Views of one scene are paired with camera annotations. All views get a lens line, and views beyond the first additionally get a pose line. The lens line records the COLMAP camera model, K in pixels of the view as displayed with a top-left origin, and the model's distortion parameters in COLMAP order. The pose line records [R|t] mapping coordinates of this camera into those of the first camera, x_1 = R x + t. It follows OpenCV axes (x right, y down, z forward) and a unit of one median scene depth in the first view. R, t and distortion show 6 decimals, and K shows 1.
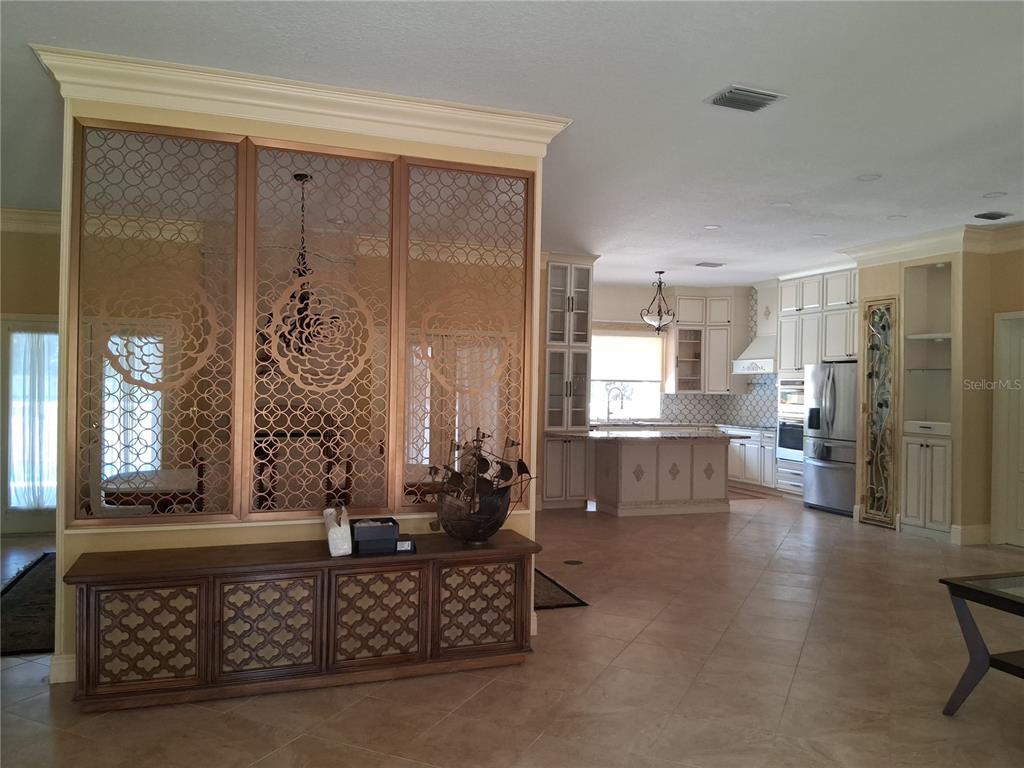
lens RADIAL K [[773.0, 0, 512.0], [0, 773.0, 384.0], [0, 0, 1]] dist [0.118409, -0.211778]
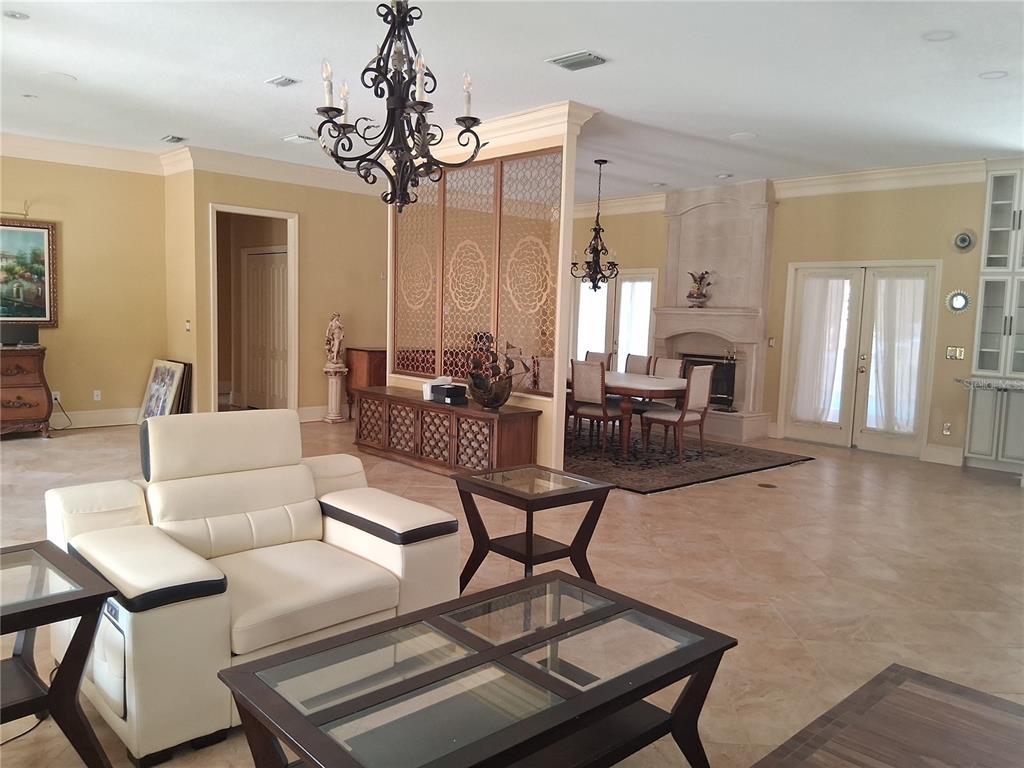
lens RADIAL K [[773.0, 0, 512.0], [0, 773.0, 384.0], [0, 0, 1]] dist [0.118409, -0.211778]
pose [[0.382195, 0.086511, -0.920023, 0.745460], [-0.026014, 0.996221, 0.082869, 0.014364], [0.923715, -0.007738, 0.383002, 0.243762]]
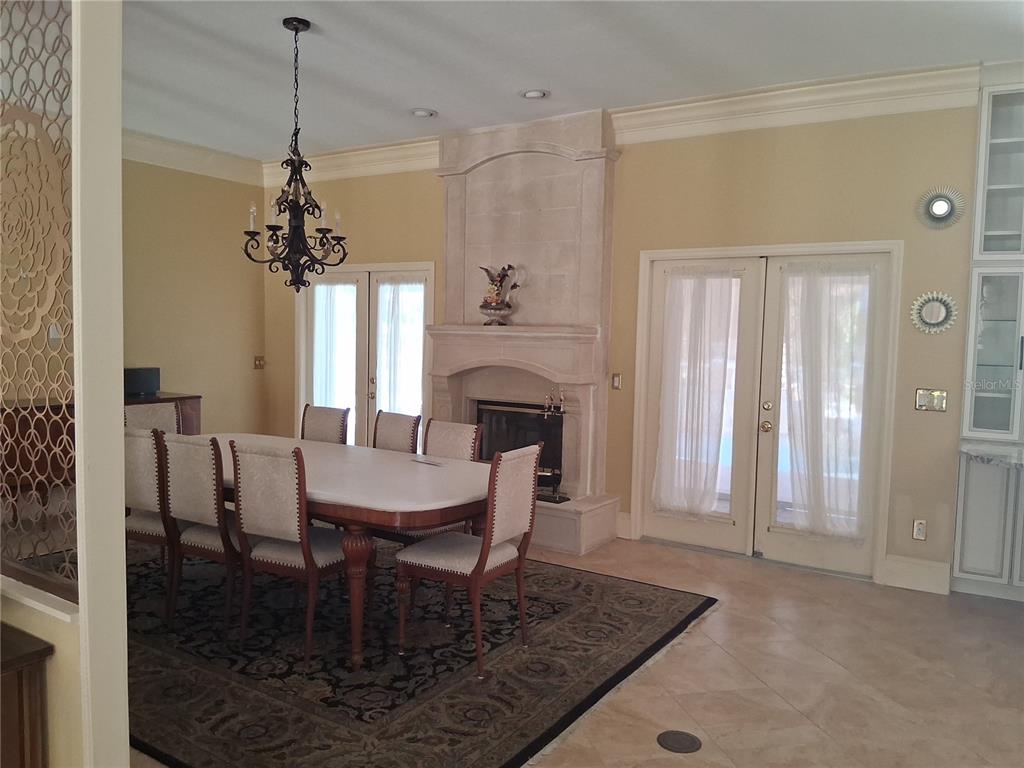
lens RADIAL K [[773.0, 0, 512.0], [0, 773.0, 384.0], [0, 0, 1]] dist [0.118409, -0.211778]
pose [[0.610362, 0.051504, -0.790446, 0.302190], [-0.014940, 0.998455, 0.053521, 0.004723], [0.791982, -0.020858, 0.610189, 0.551205]]
